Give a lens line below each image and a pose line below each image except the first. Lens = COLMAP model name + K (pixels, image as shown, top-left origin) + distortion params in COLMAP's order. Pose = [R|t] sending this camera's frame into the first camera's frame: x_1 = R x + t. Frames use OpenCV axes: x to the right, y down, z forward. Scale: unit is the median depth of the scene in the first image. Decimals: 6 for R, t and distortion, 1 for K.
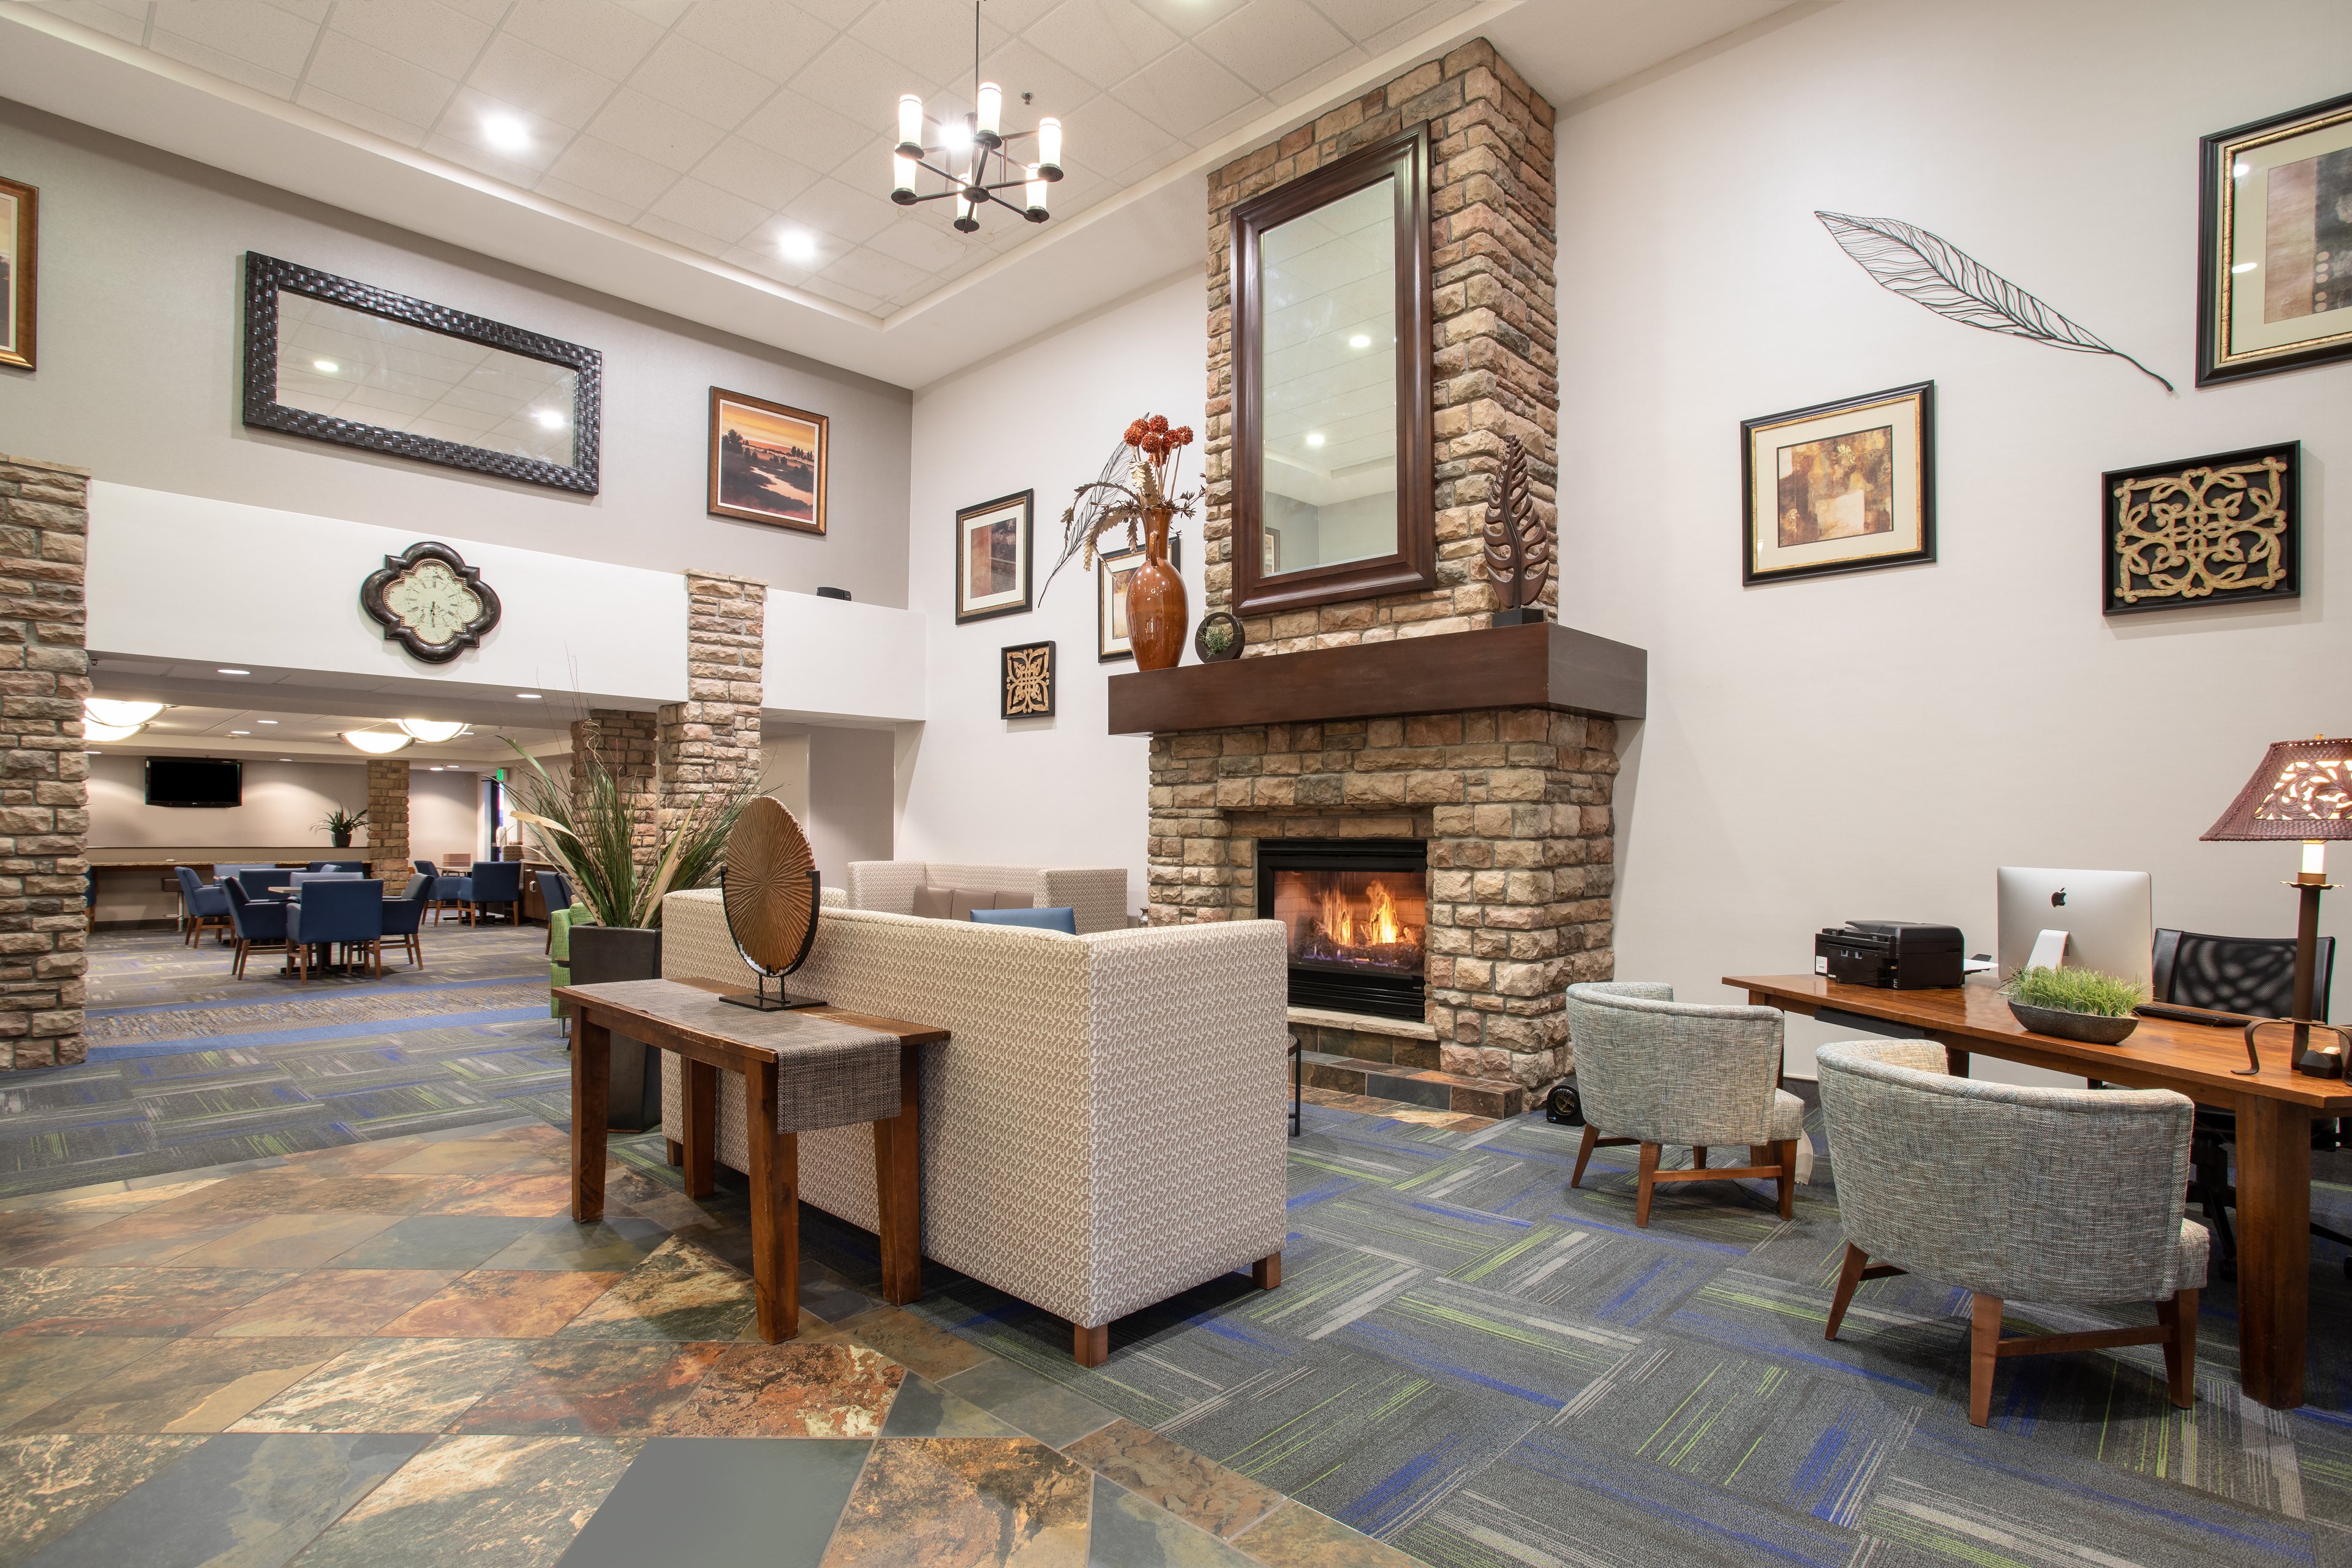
lens RADIAL K [[1144.9, 0, 1176.0], [0, 1144.9, 784.0], [0, 0, 1]] dist [-0.123071, 0.030512]
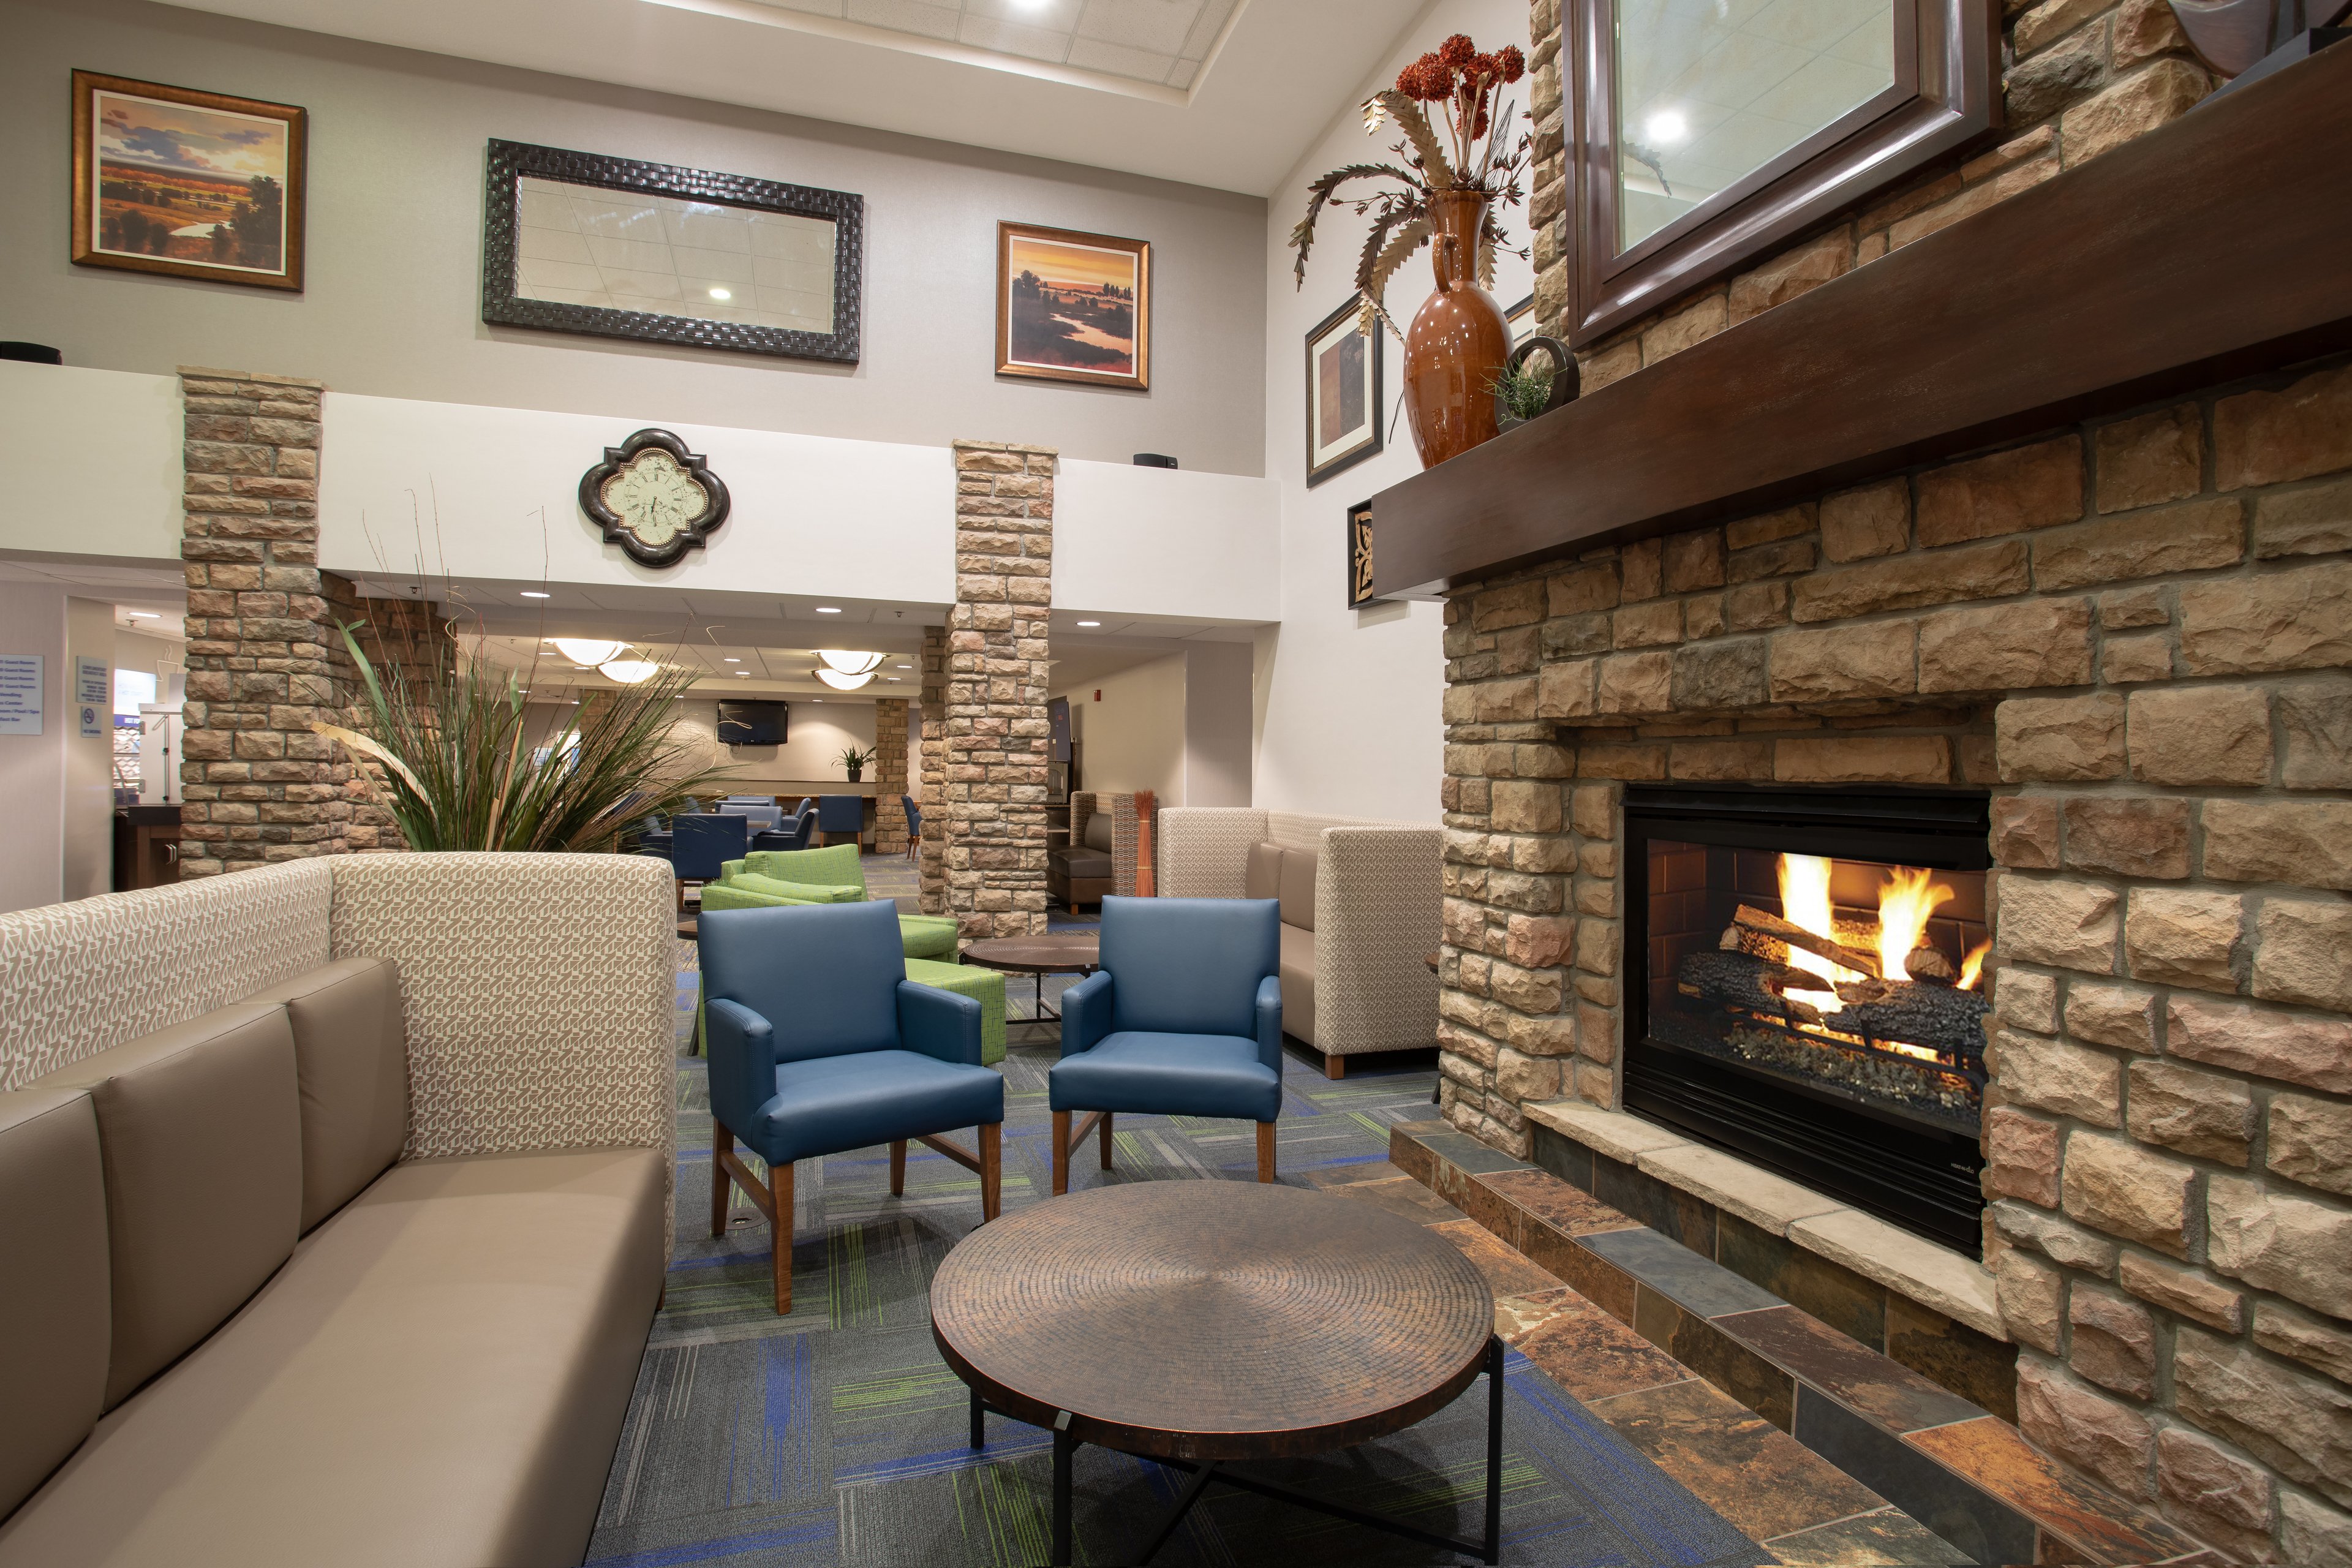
lens RADIAL K [[1161.7, 0, 1181.9], [0, 1161.7, 719.5], [0, 0, 1]] dist [-0.089063, 0.034181]
pose [[0.878744, -0.008715, -0.477213, 0.140913], [0.006036, 0.999956, -0.007147, 0.022654], [0.477254, 0.003400, 0.878759, 0.468845]]
